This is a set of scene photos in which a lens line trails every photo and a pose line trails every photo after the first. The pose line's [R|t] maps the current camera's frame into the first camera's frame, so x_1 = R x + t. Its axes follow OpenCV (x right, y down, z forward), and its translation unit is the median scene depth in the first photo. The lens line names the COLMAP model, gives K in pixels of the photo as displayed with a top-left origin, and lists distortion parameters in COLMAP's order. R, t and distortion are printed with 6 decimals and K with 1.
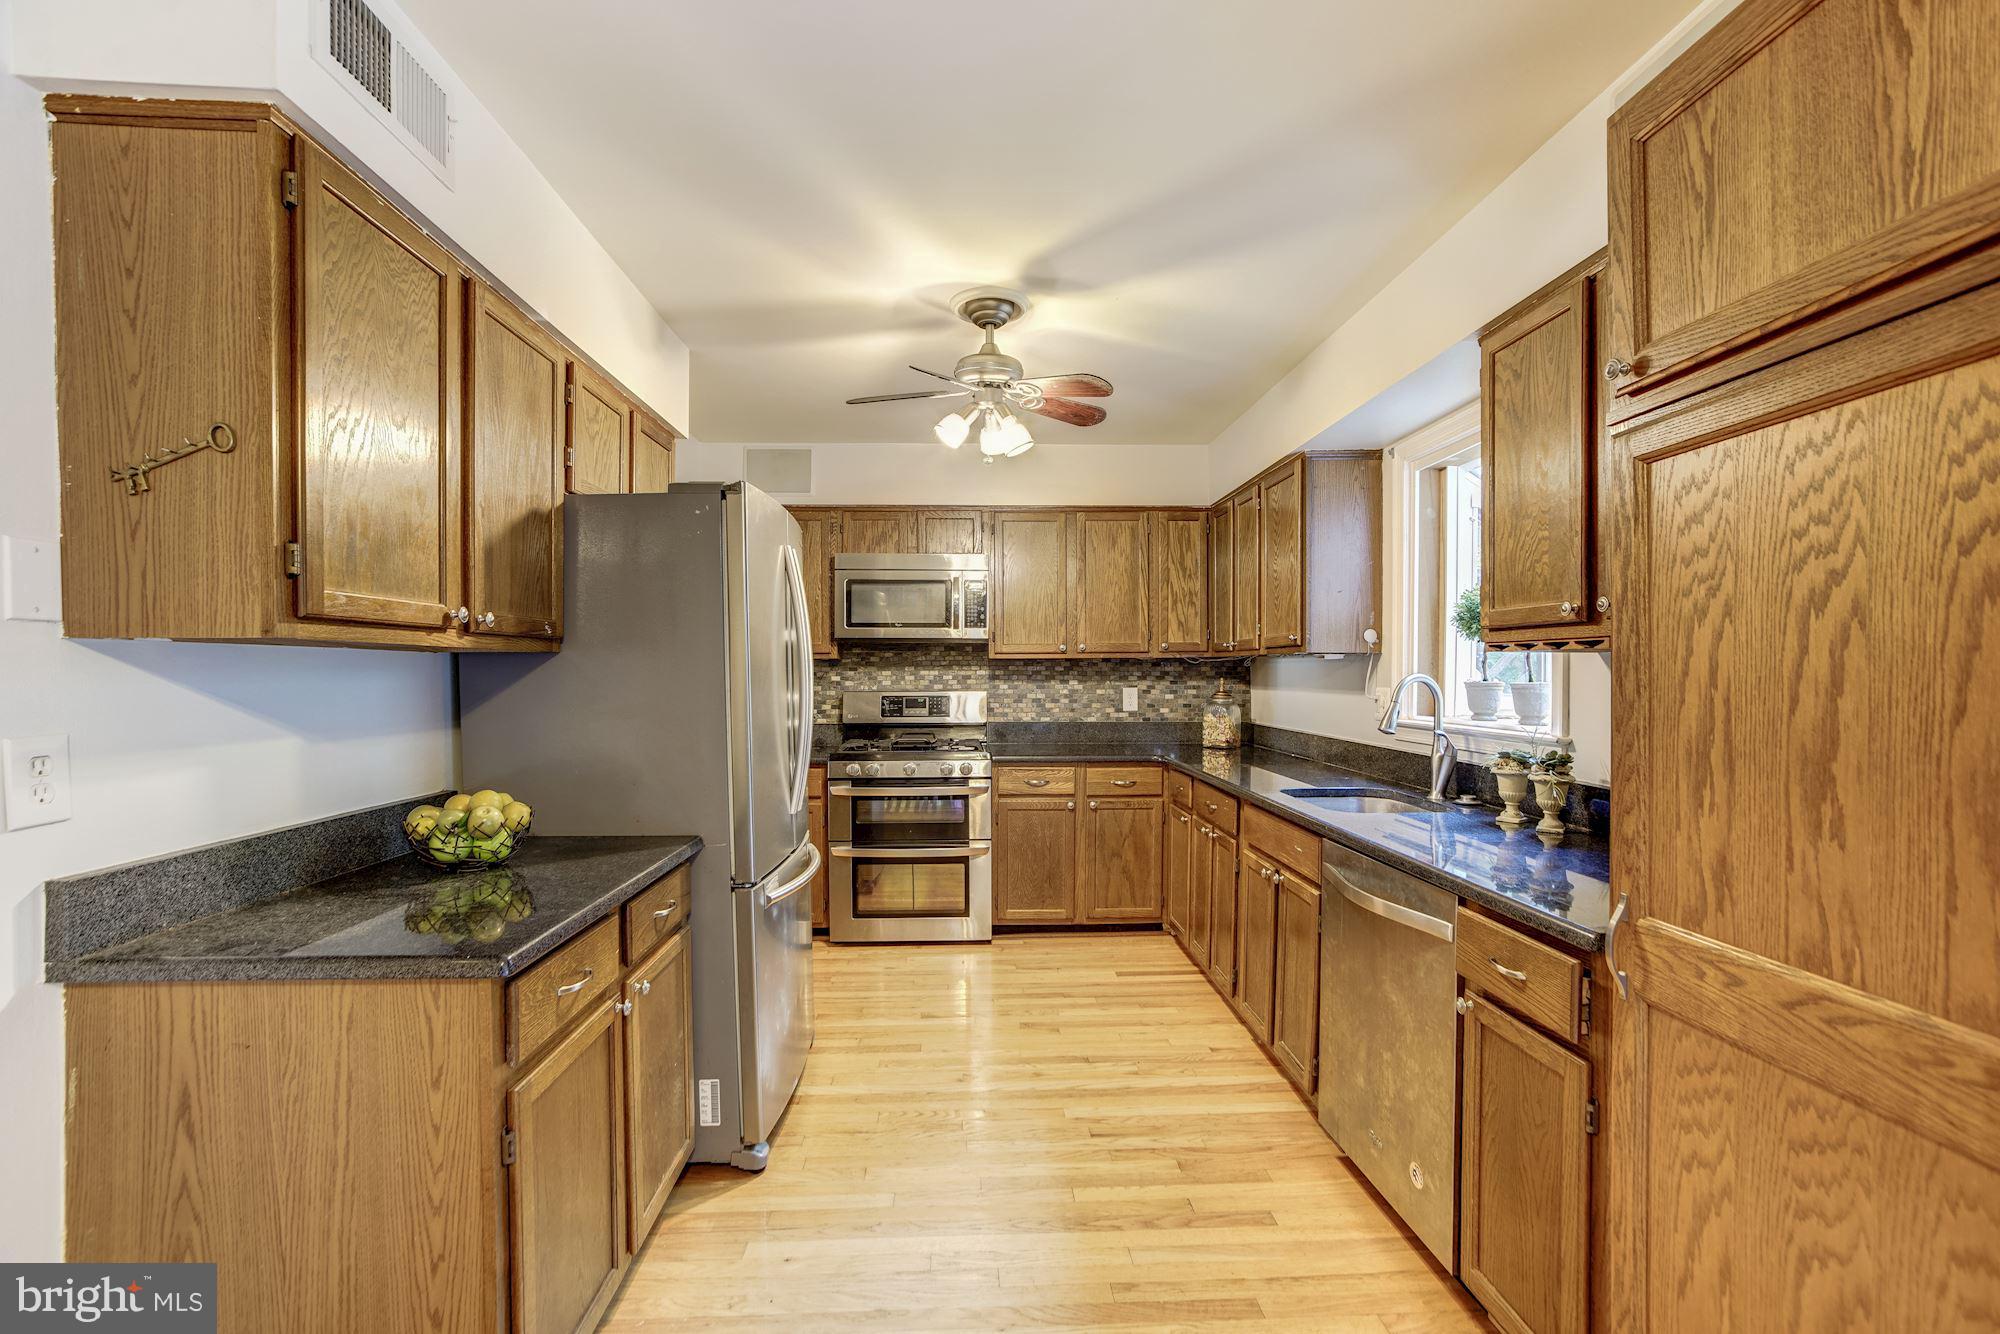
lens RADIAL K [[880.4, 0, 983.6], [0, 880.4, 667.6], [0, 0, 1]] dist [-0.046251, 0.022142]
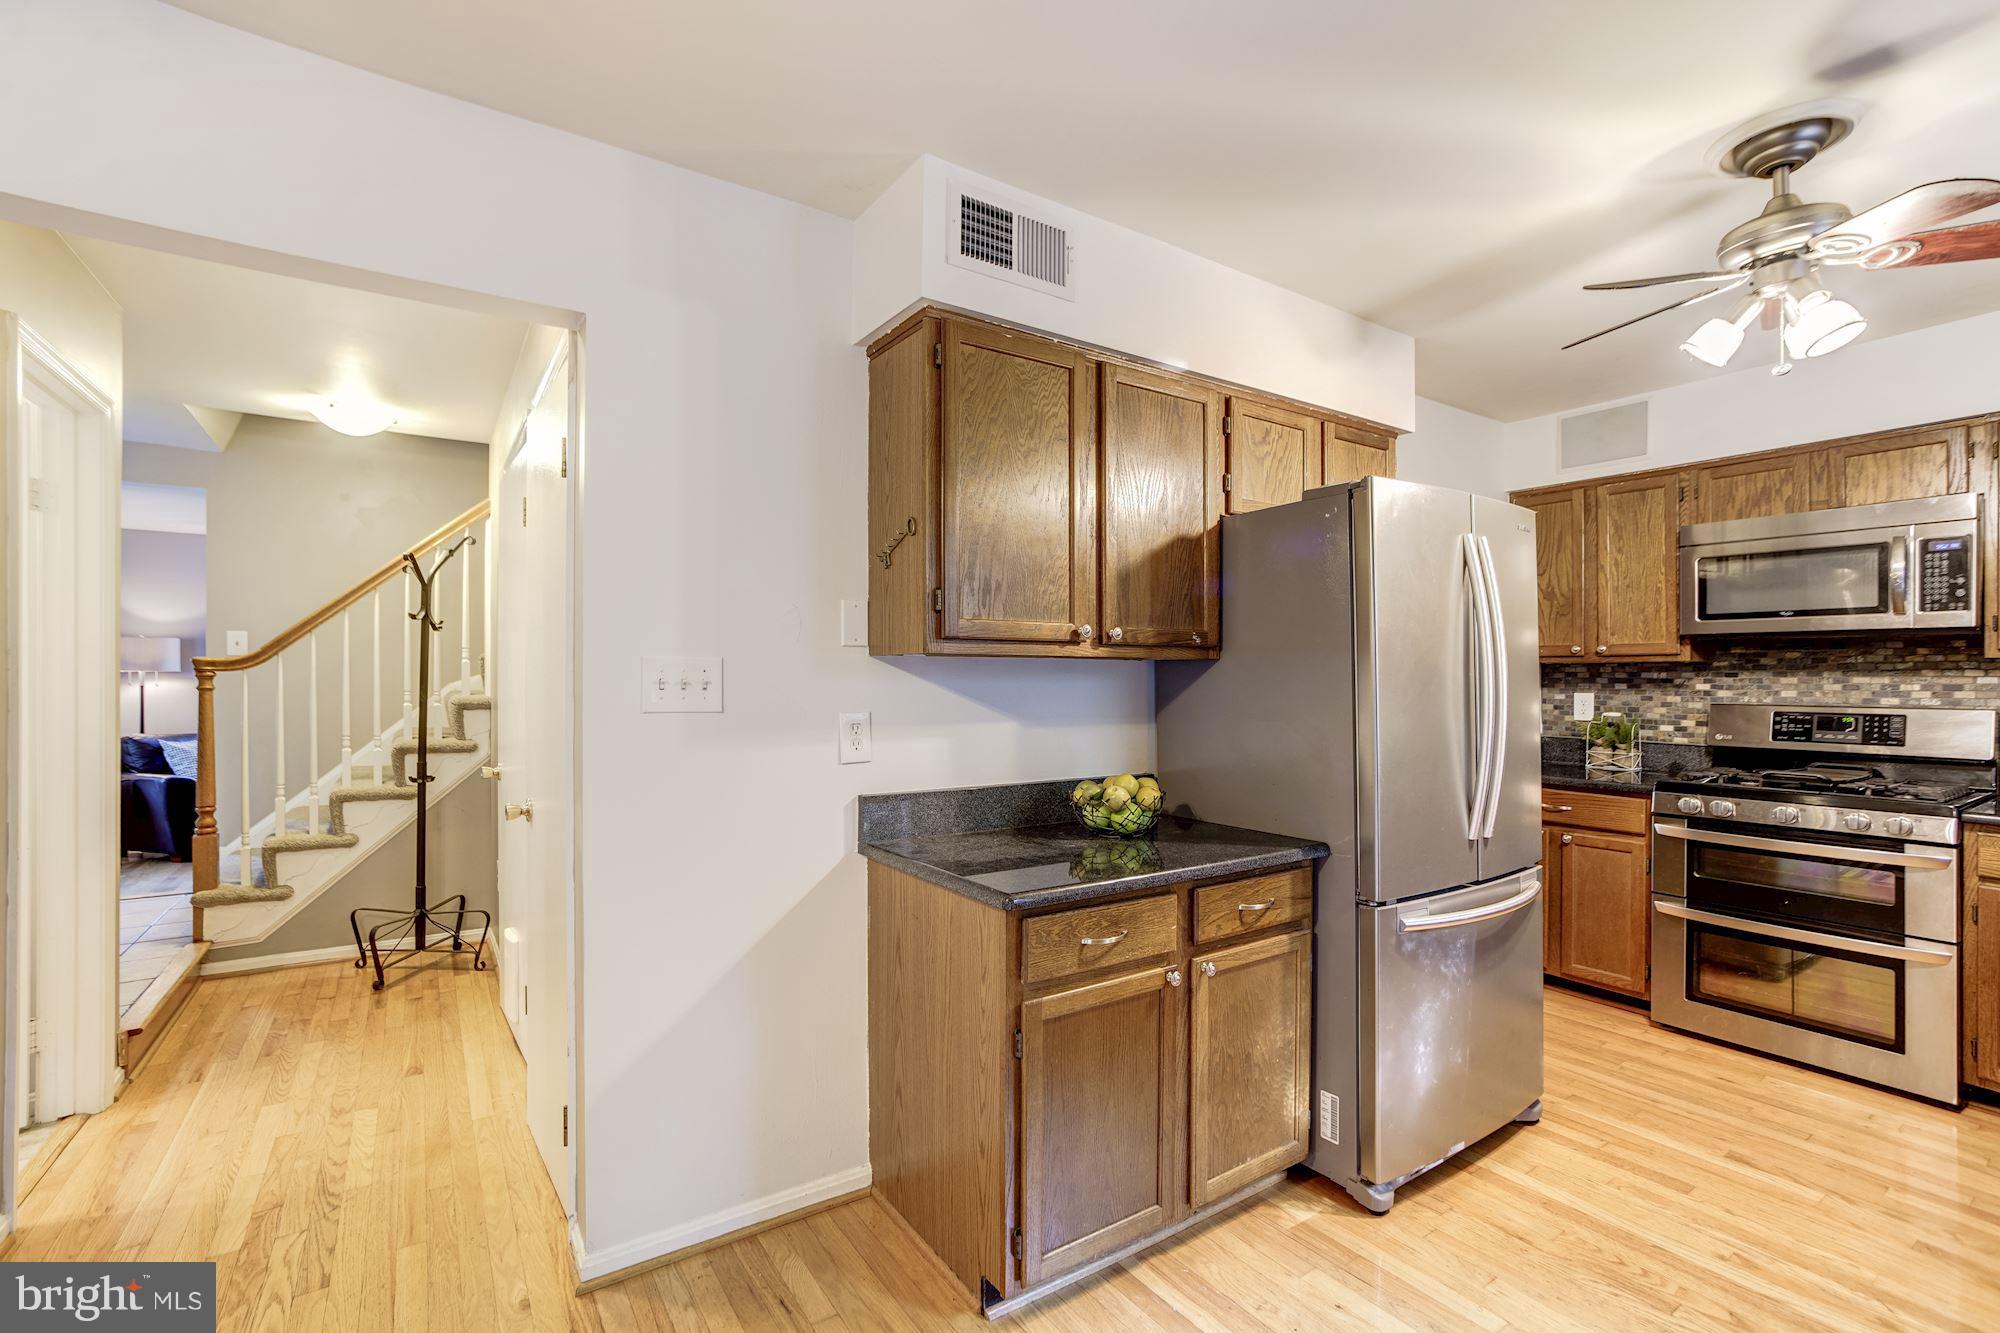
lens RADIAL K [[883.2, 0, 1005.9], [0, 883.2, 666.7], [0, 0, 1]] dist [-0.054980, 0.023003]
pose [[0.519585, -0.006605, -0.854393, 0.287052], [0.000229, 0.999971, -0.007591, 0.000681], [0.854418, 0.003749, 0.519572, 0.155329]]
